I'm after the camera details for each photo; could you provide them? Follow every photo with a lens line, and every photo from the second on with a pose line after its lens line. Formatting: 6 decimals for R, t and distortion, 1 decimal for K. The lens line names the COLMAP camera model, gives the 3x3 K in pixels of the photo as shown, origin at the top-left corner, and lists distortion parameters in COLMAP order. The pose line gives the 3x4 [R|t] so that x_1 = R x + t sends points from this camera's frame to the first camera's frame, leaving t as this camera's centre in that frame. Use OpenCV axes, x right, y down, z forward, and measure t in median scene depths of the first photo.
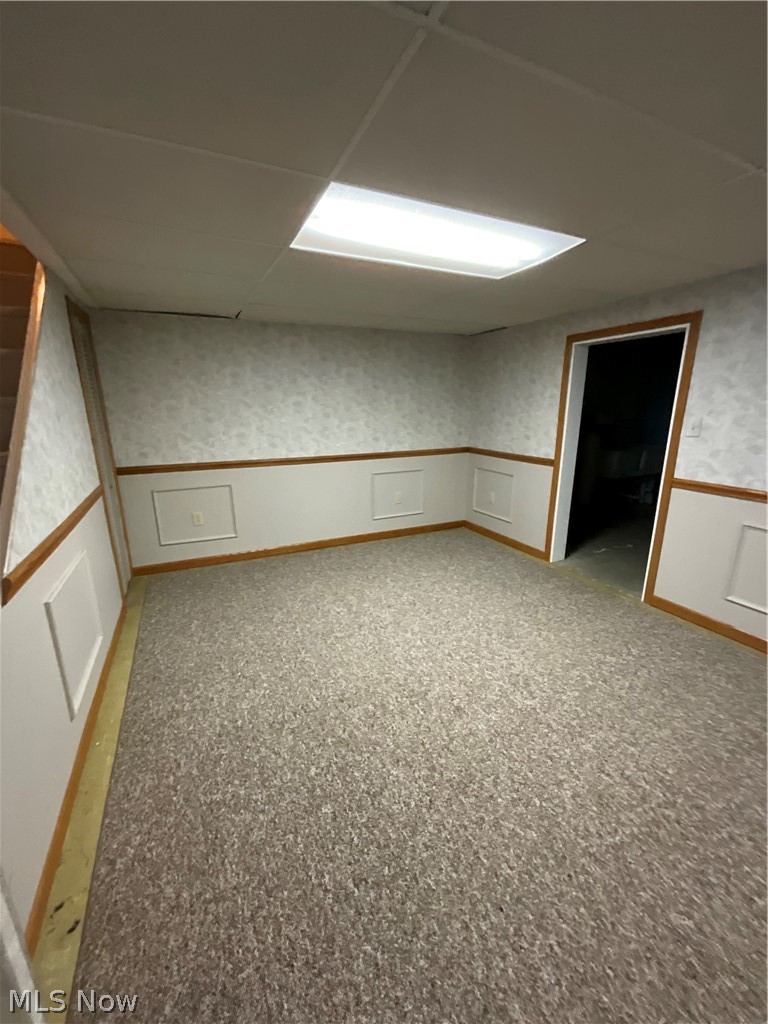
lens RADIAL K [[411.2, 0, 382.5], [0, 411.2, 513.7], [0, 0, 1]] dist [-0.003518, 0.000494]
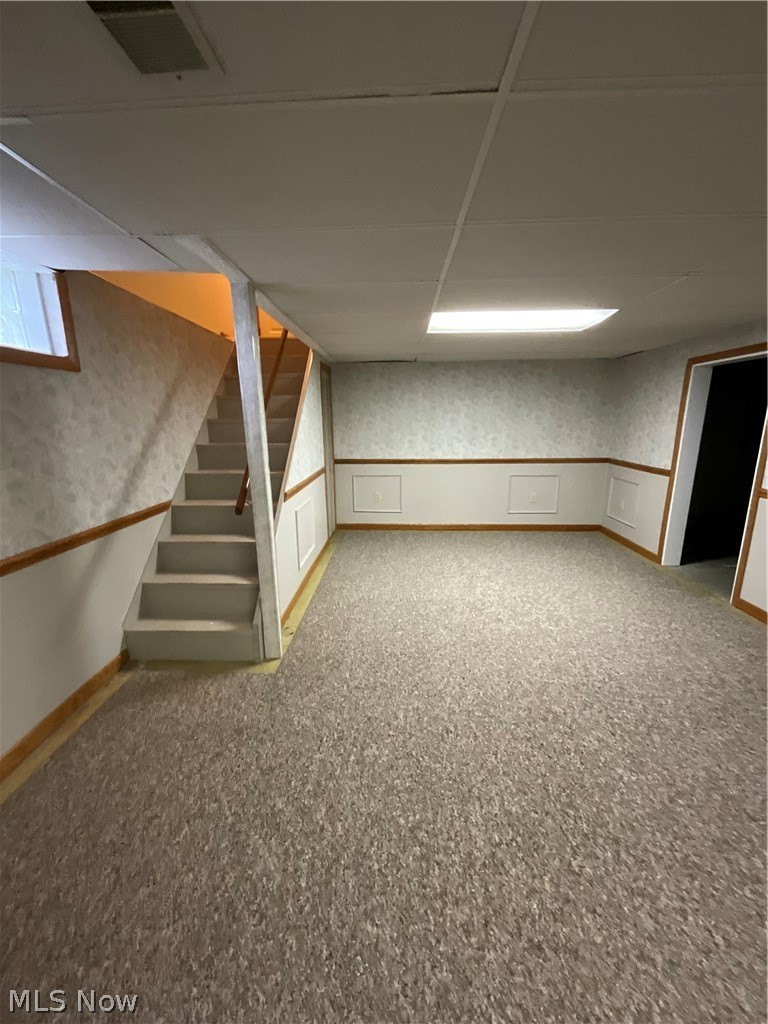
lens RADIAL K [[411.2, 0, 384.8], [0, 411.2, 512.9], [0, 0, 1]] dist [-0.003518, 0.000494]
pose [[0.889765, 0.101221, -0.445053, 0.253312], [-0.113879, 0.993493, -0.001716, 0.074127], [0.441983, 0.052209, 0.895503, -0.329652]]
